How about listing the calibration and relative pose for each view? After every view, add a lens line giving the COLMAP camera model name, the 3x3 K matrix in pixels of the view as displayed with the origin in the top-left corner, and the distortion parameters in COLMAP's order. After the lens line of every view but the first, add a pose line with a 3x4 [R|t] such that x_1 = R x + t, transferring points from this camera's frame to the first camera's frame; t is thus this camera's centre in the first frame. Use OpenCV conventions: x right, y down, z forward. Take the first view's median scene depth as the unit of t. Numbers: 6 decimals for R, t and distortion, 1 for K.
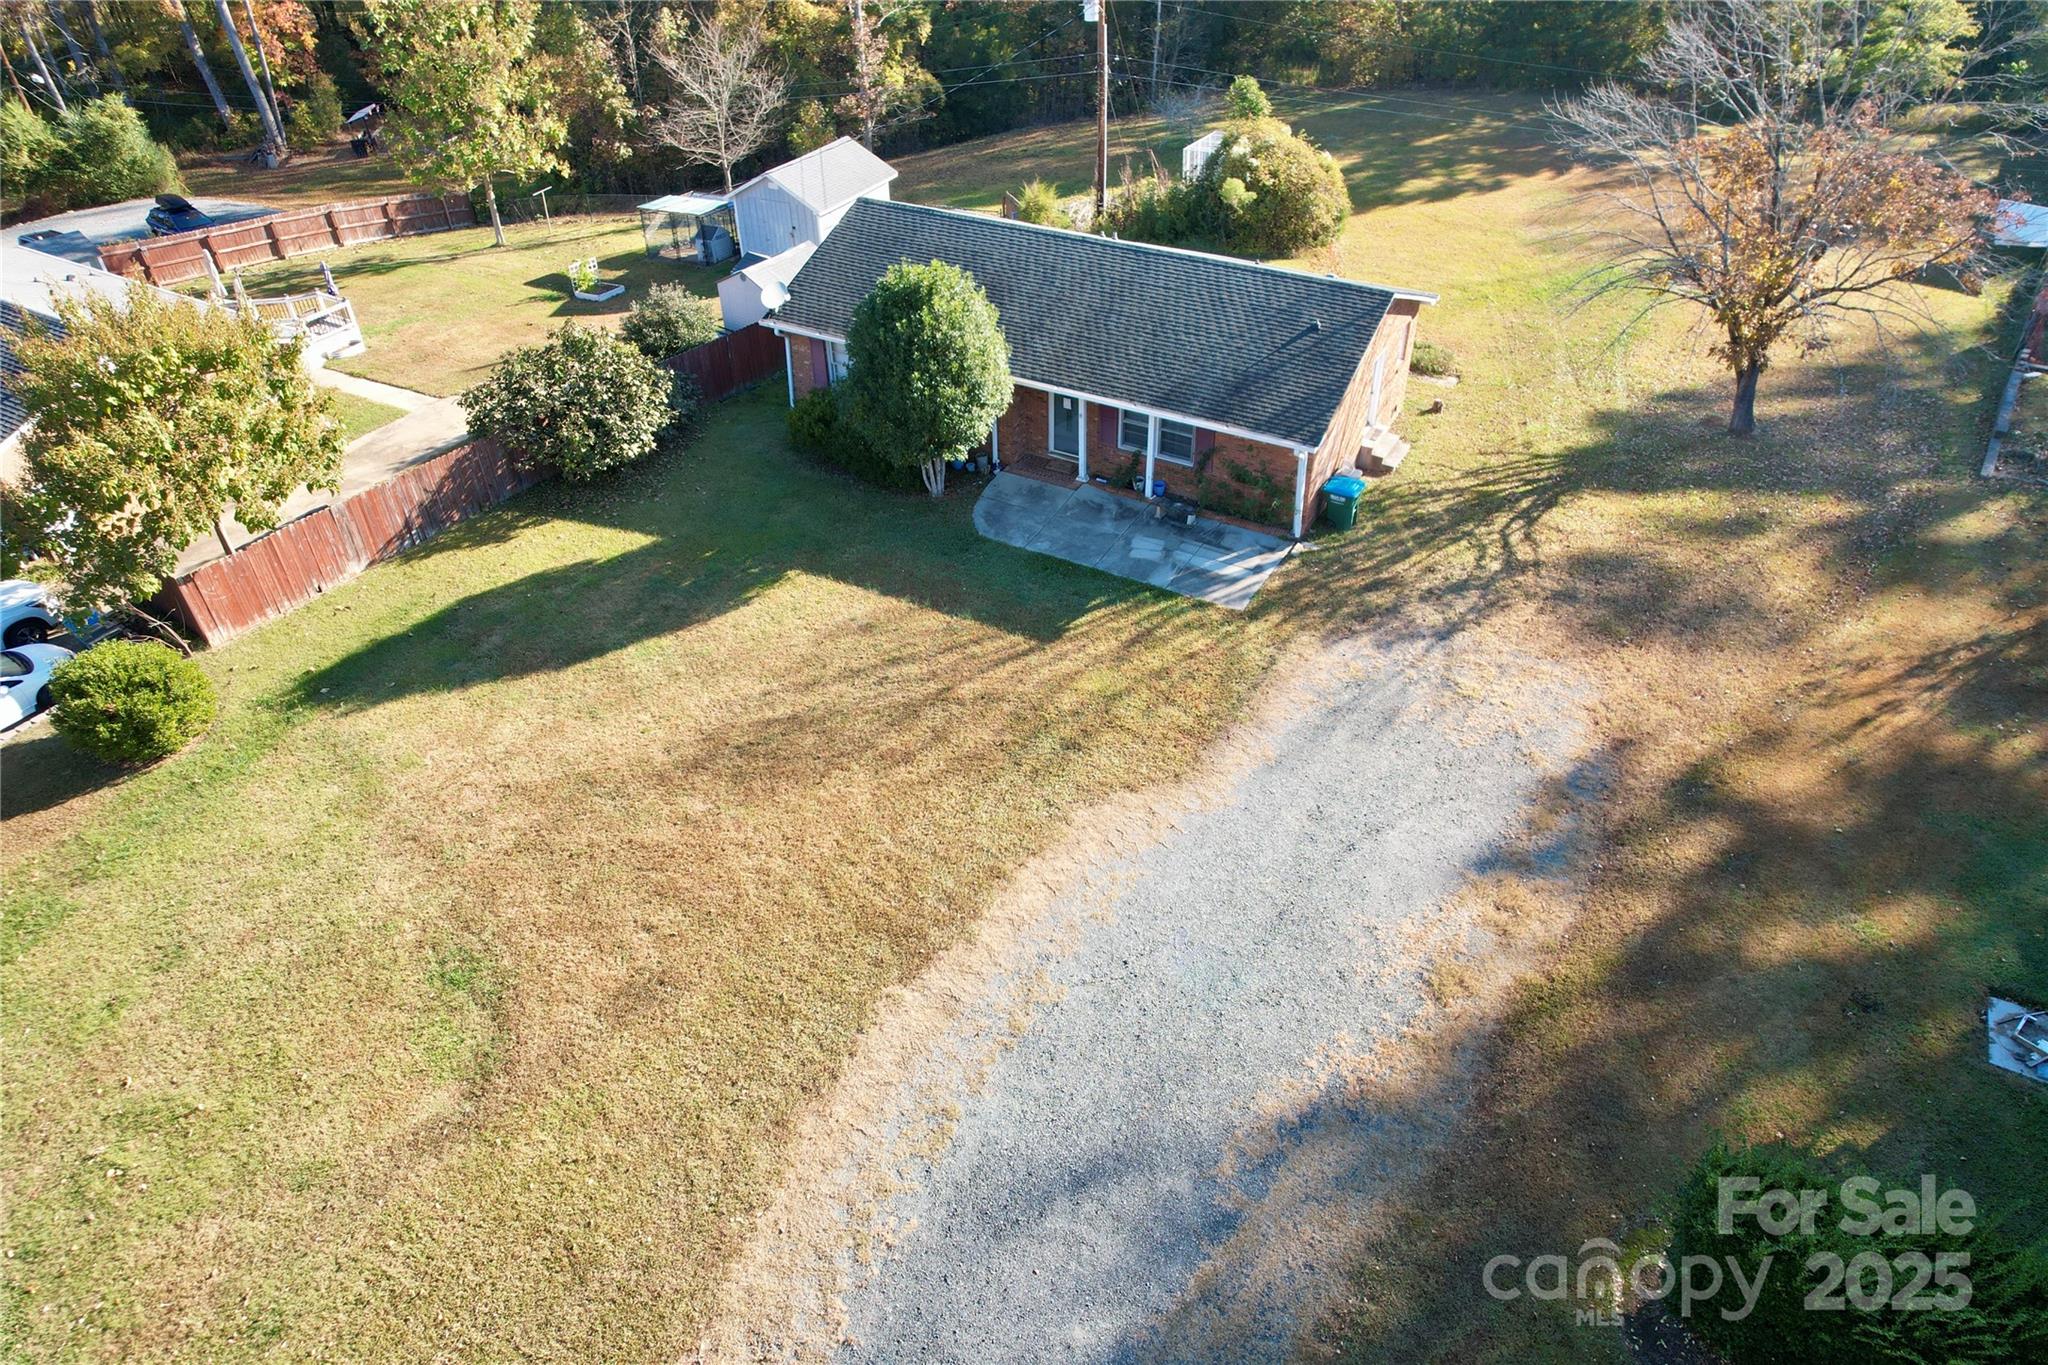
lens RADIAL K [[1307.1, 0, 1013.0], [0, 1307.1, 677.0], [0, 0, 1]] dist [-0.077666, 0.078343]
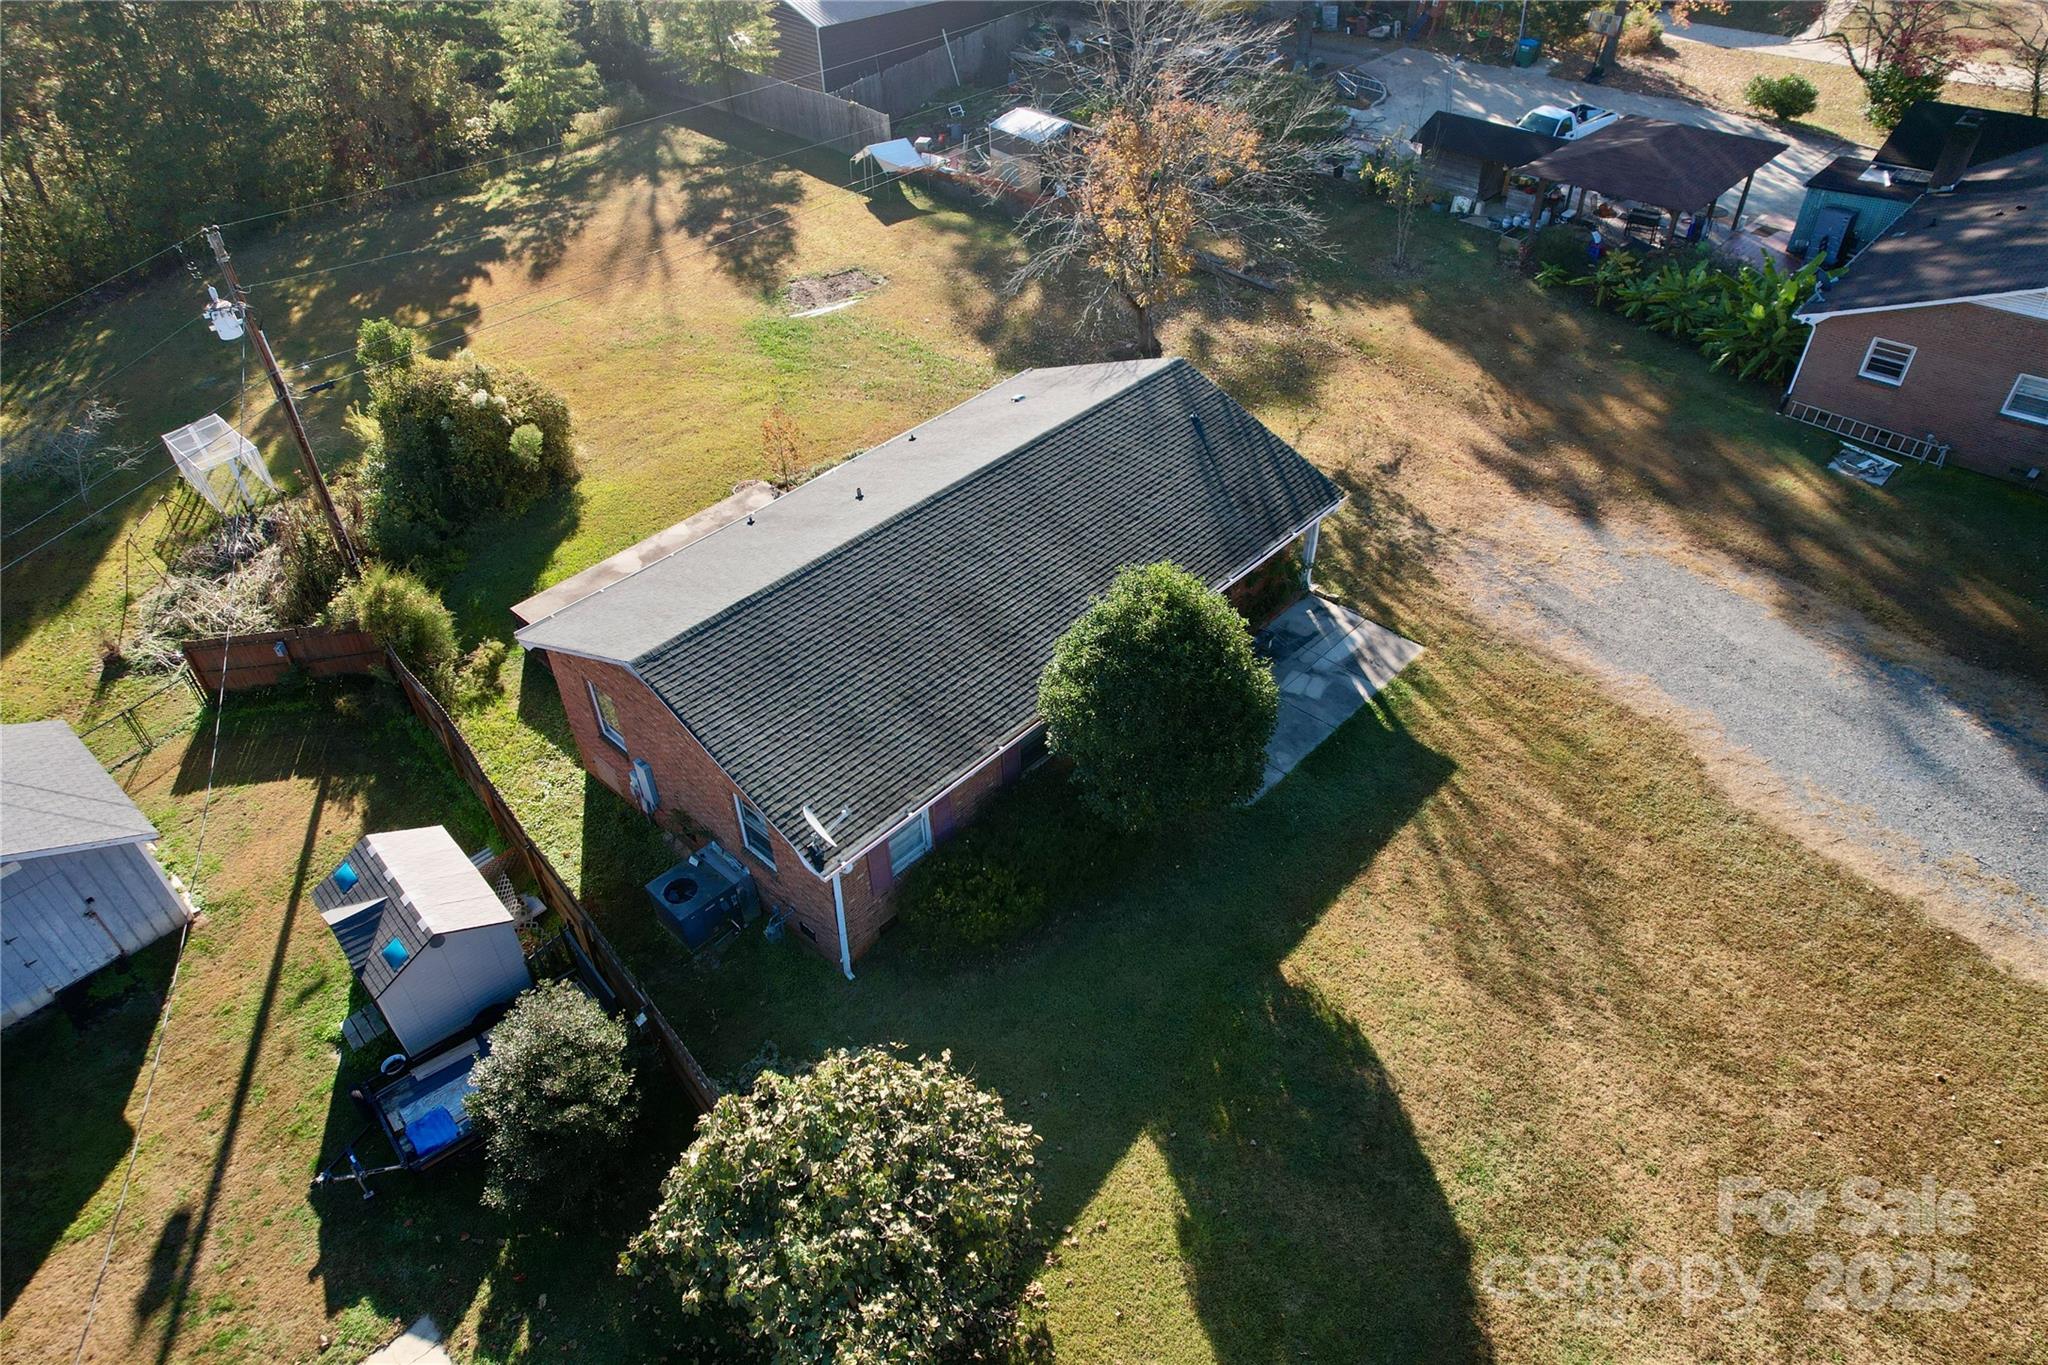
lens RADIAL K [[1307.1, 0, 1013.0], [0, 1307.1, 677.0], [0, 0, 1]] dist [-0.077666, 0.078343]
pose [[0.233193, -0.610864, 0.756615, -0.662564], [0.621650, 0.691962, 0.367069, -0.583465], [-0.747778, 0.384751, 0.541104, 0.649890]]
